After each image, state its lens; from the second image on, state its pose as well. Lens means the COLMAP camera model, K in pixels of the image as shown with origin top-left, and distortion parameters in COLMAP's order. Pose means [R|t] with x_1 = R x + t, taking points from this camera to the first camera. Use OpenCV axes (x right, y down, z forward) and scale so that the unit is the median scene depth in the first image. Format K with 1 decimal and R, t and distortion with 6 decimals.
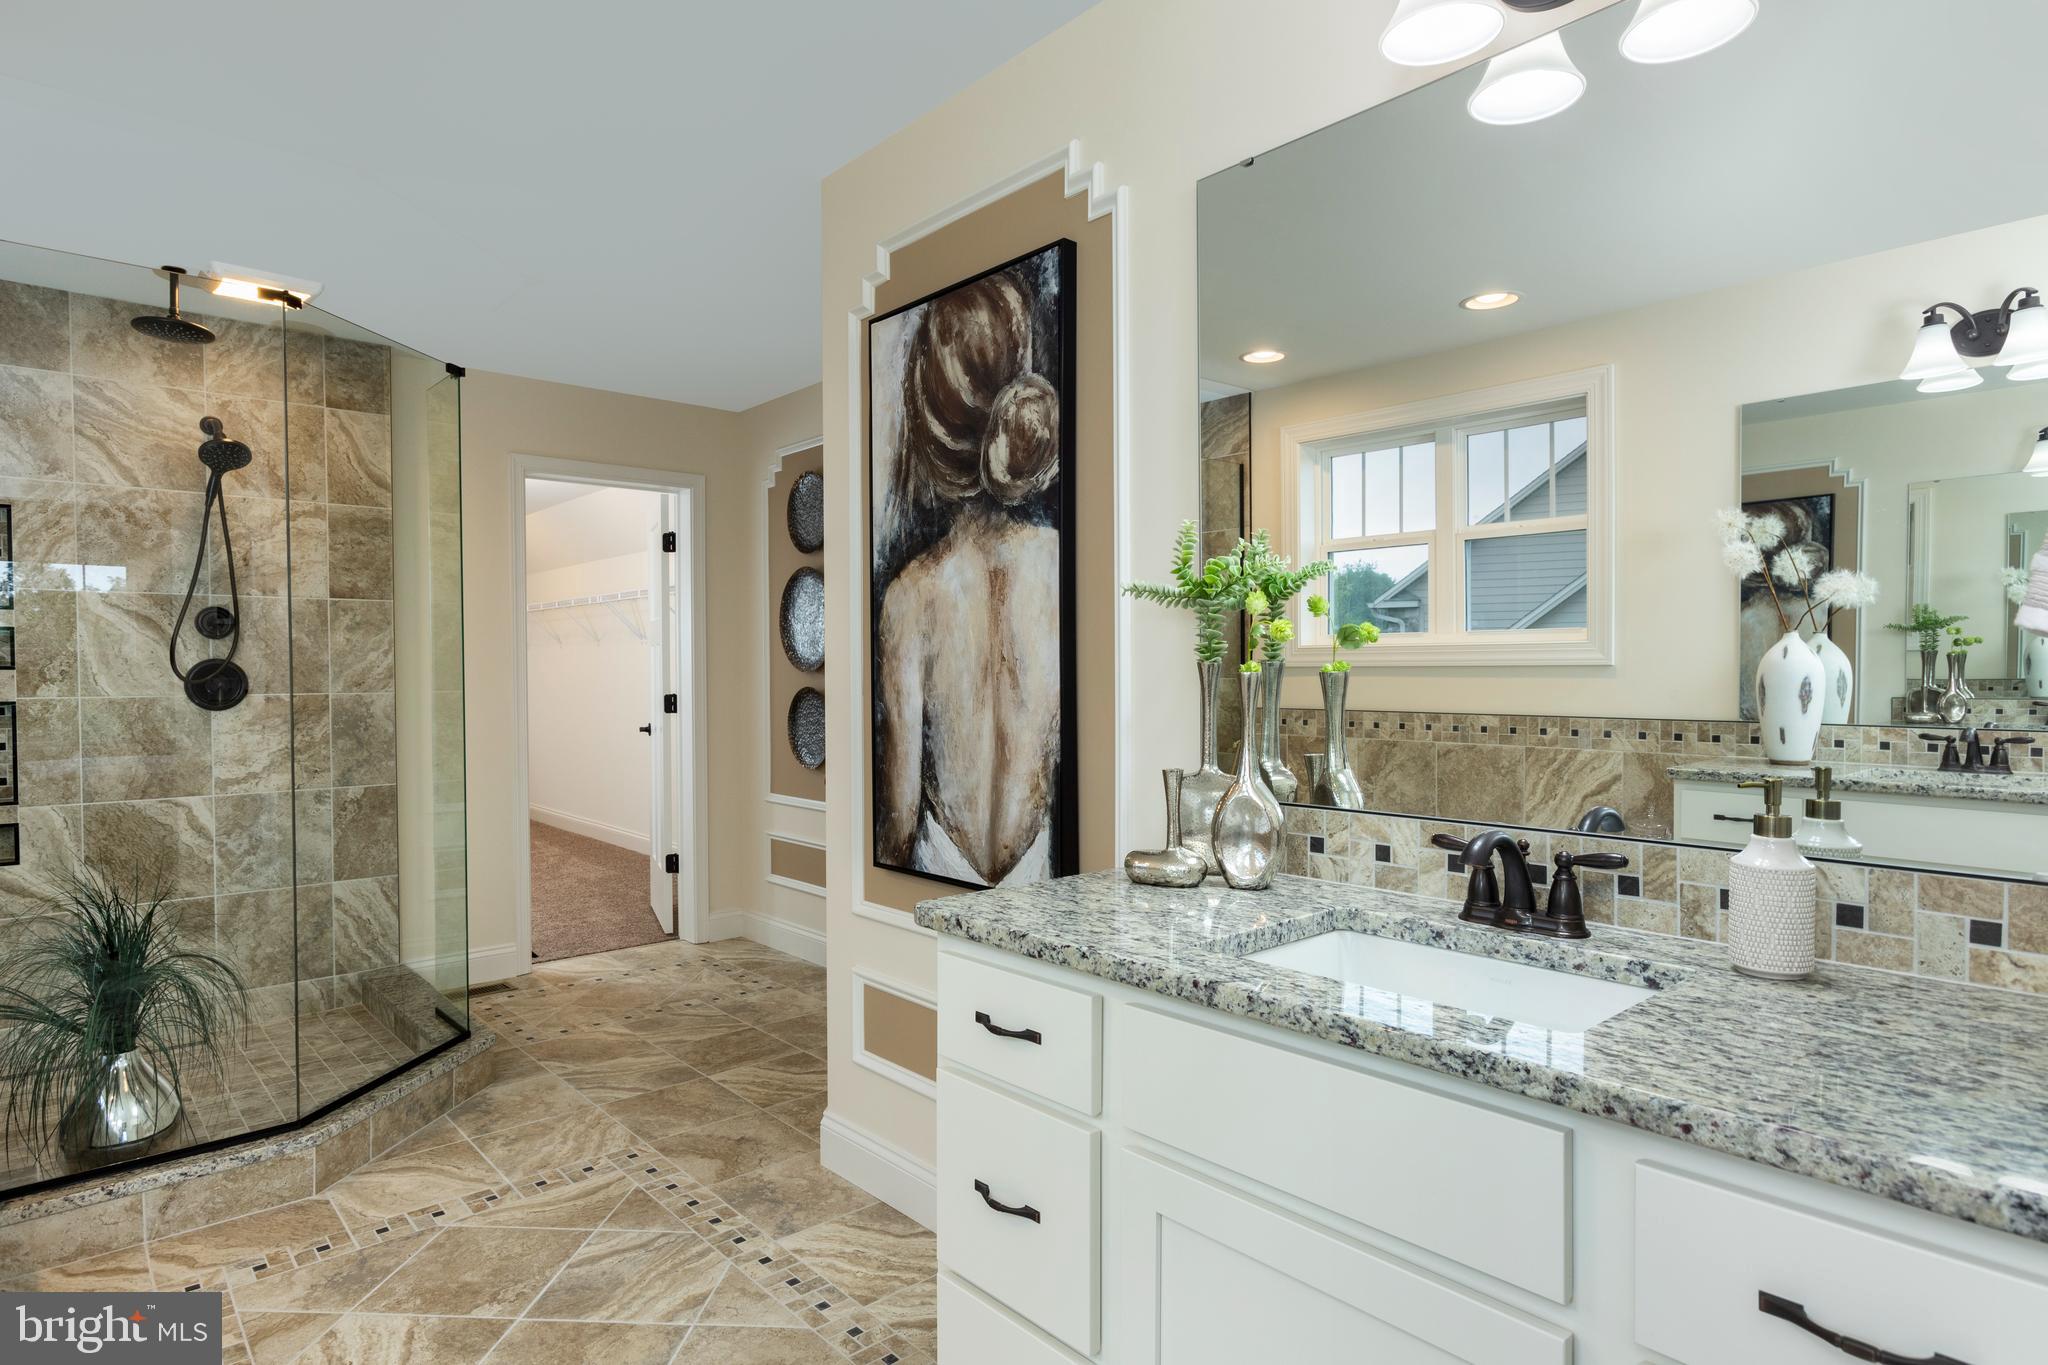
lens RADIAL K [[1121.6, 0, 1023.4], [0, 1121.6, 691.6], [0, 0, 1]] dist [-0.006018, 0.008689]
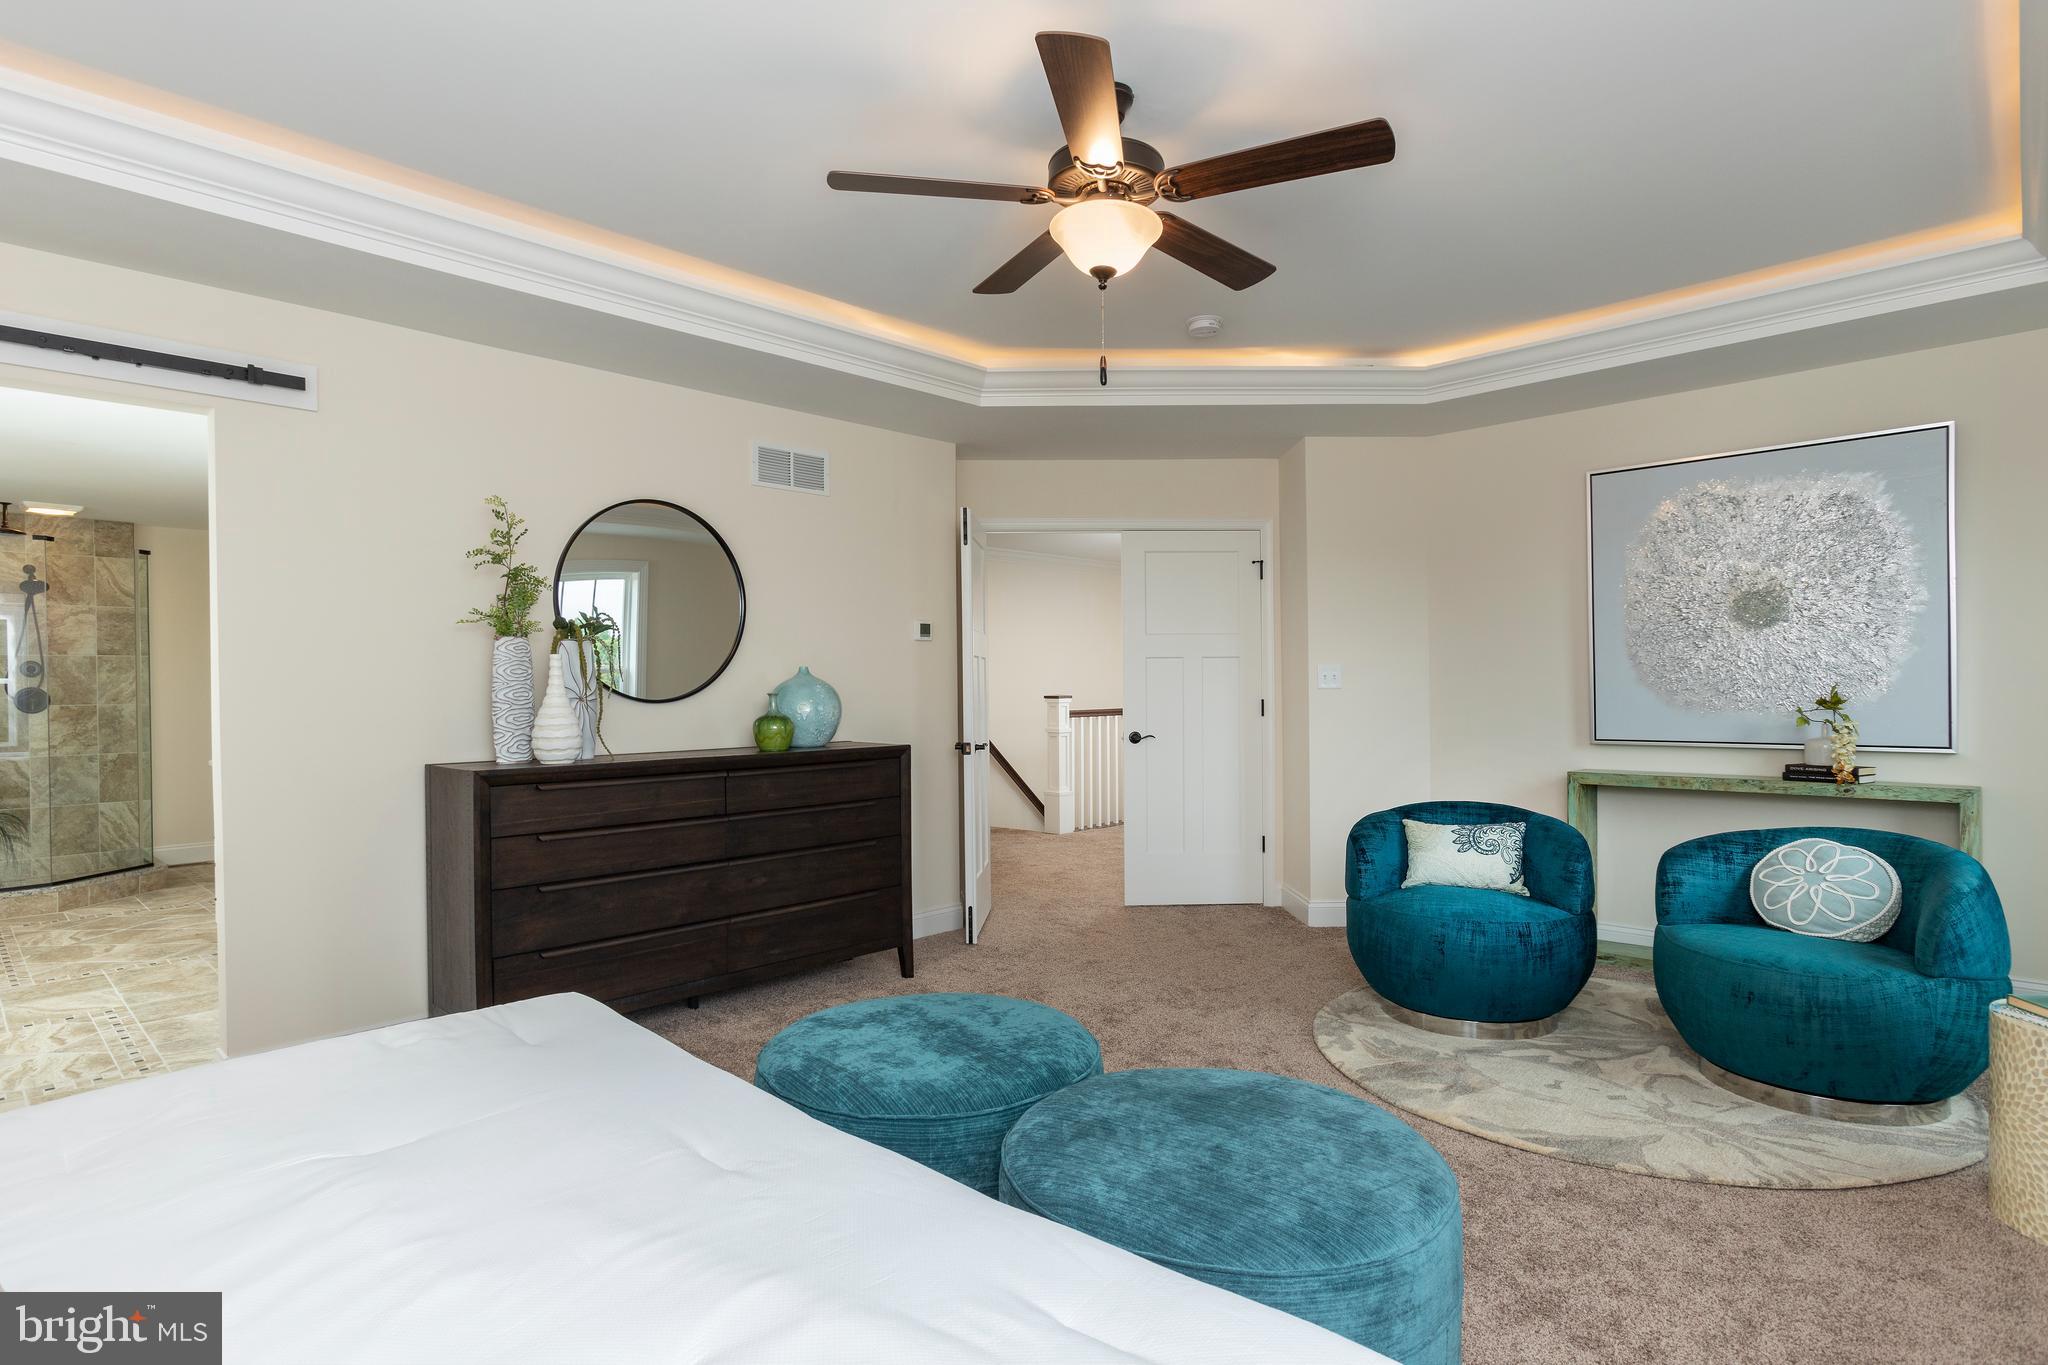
lens RADIAL K [[1045.1, 0, 1004.9], [0, 1045.1, 693.2], [0, 0, 1]] dist [-0.004234, 0.001809]
pose [[0.996936, -0.005921, 0.077997, 1.199523], [0.006841, 0.999910, -0.011533, 0.019575], [-0.077921, 0.012031, 0.996887, -1.367728]]
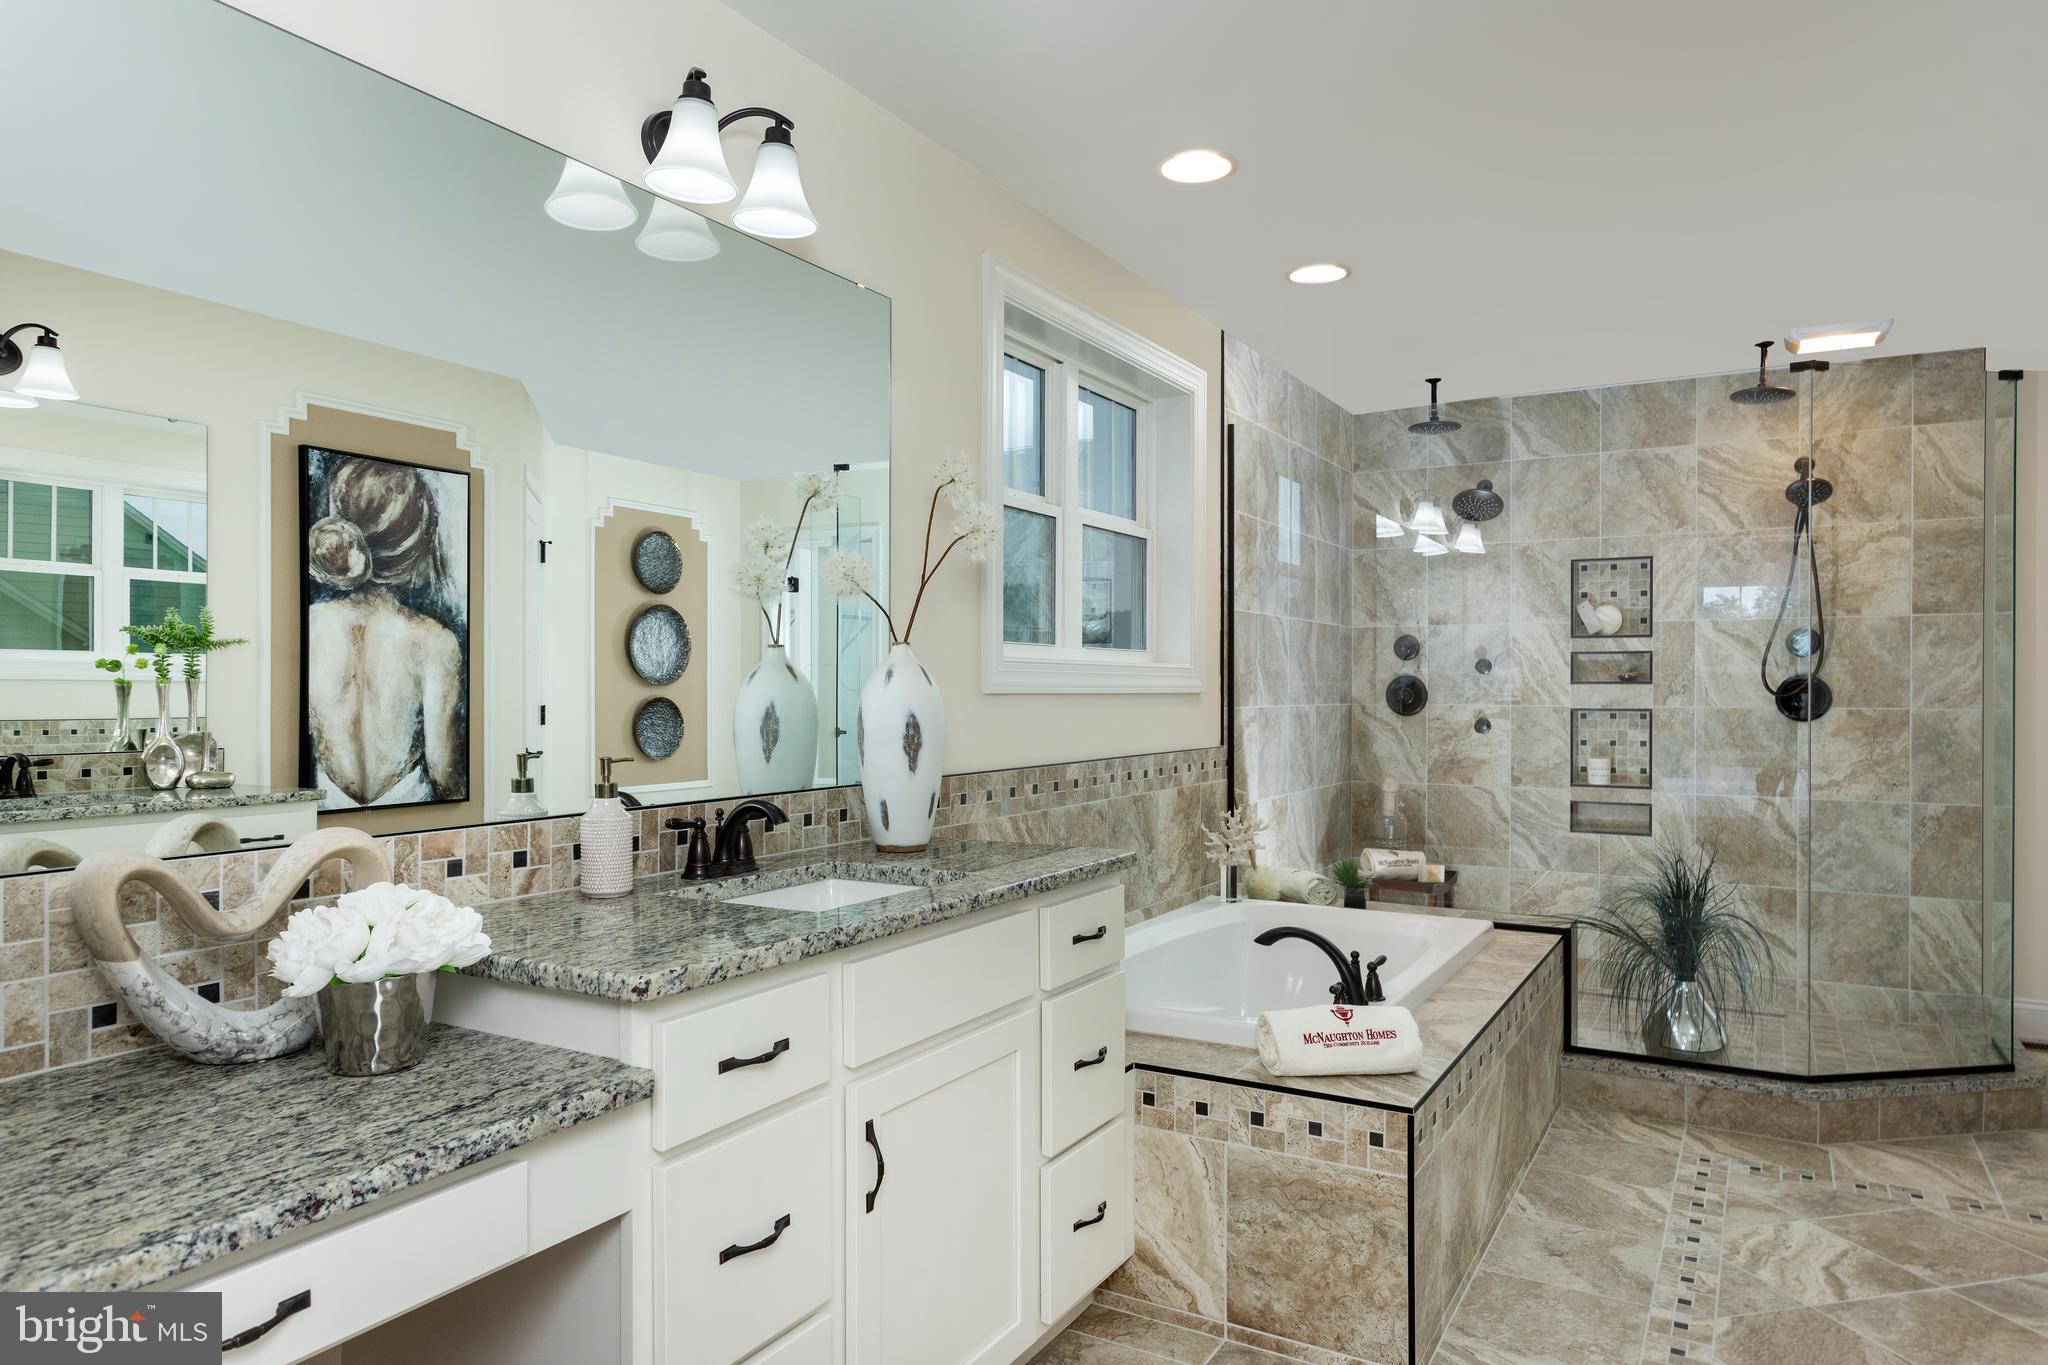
lens RADIAL K [[1290.8, 0, 1009.9], [0, 1290.8, 694.8], [0, 0, 1]] dist [-0.002153, 0.005997]
pose [[0.309709, 0.010470, -0.950774, 0.354980], [-0.022717, 0.999735, 0.003609, 0.004981], [0.950560, 0.020481, 0.309865, -0.198526]]
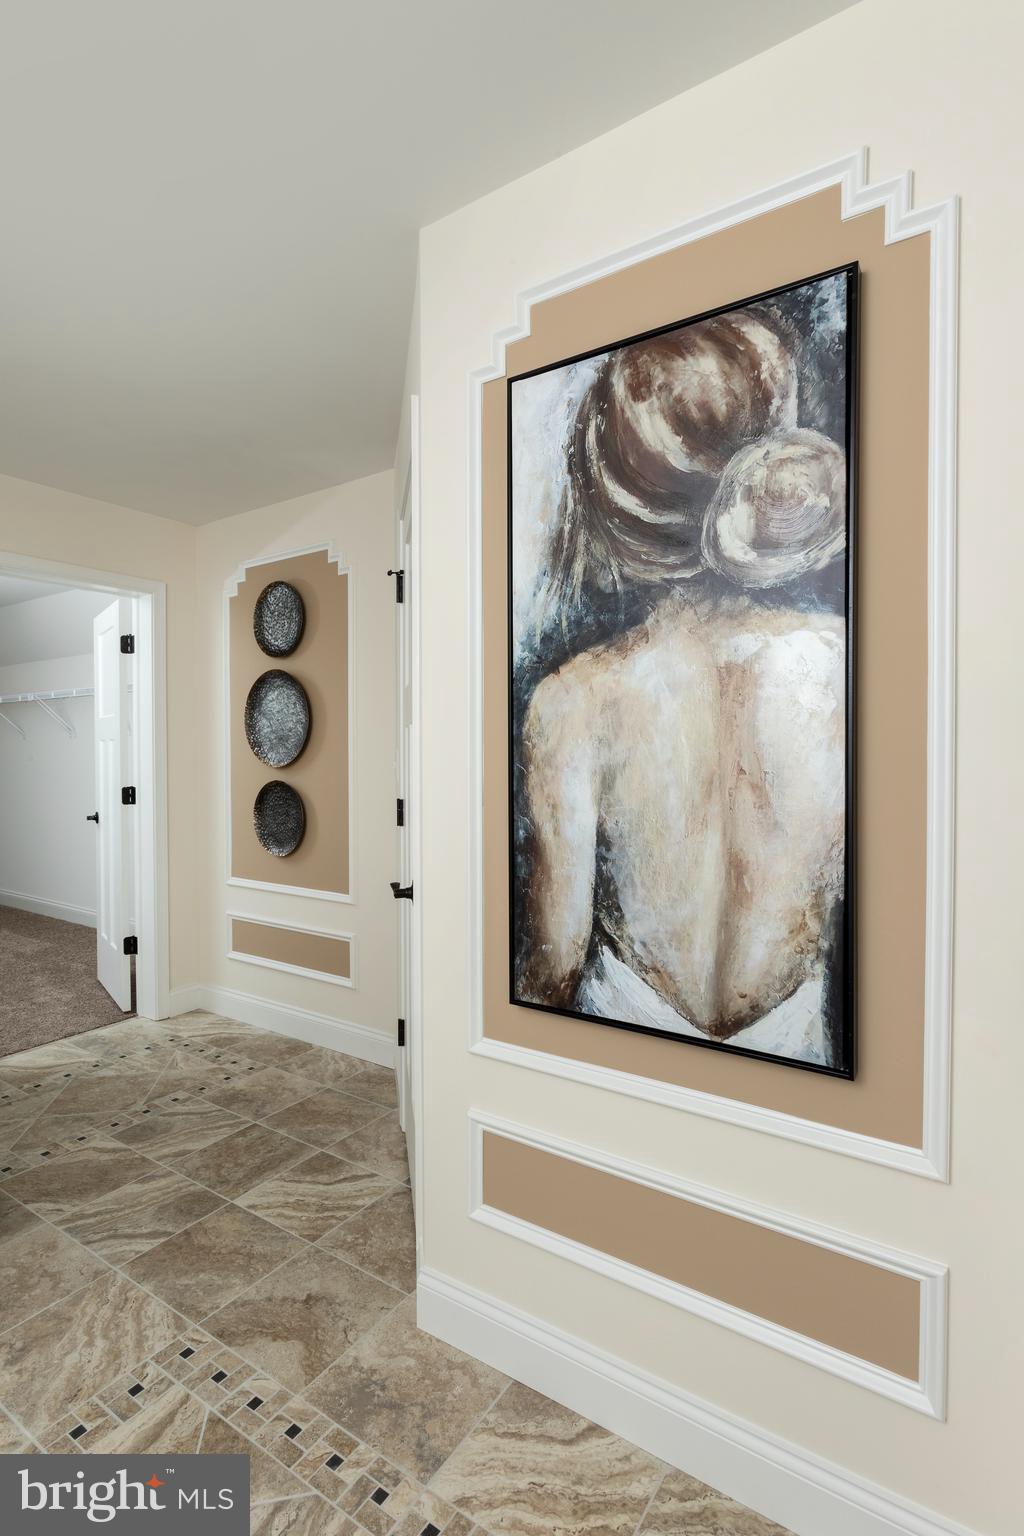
lens RADIAL K [[763.7, 0, 531.5], [0, 763.7, 768.1], [0, 0, 1]] dist [-0.009254, 0.002400]
pose [[0.966700, -0.000389, 0.255913, -0.261437], [0.001277, 0.999994, -0.003304, -0.025075], [-0.255910, 0.003521, 0.966694, 0.406897]]
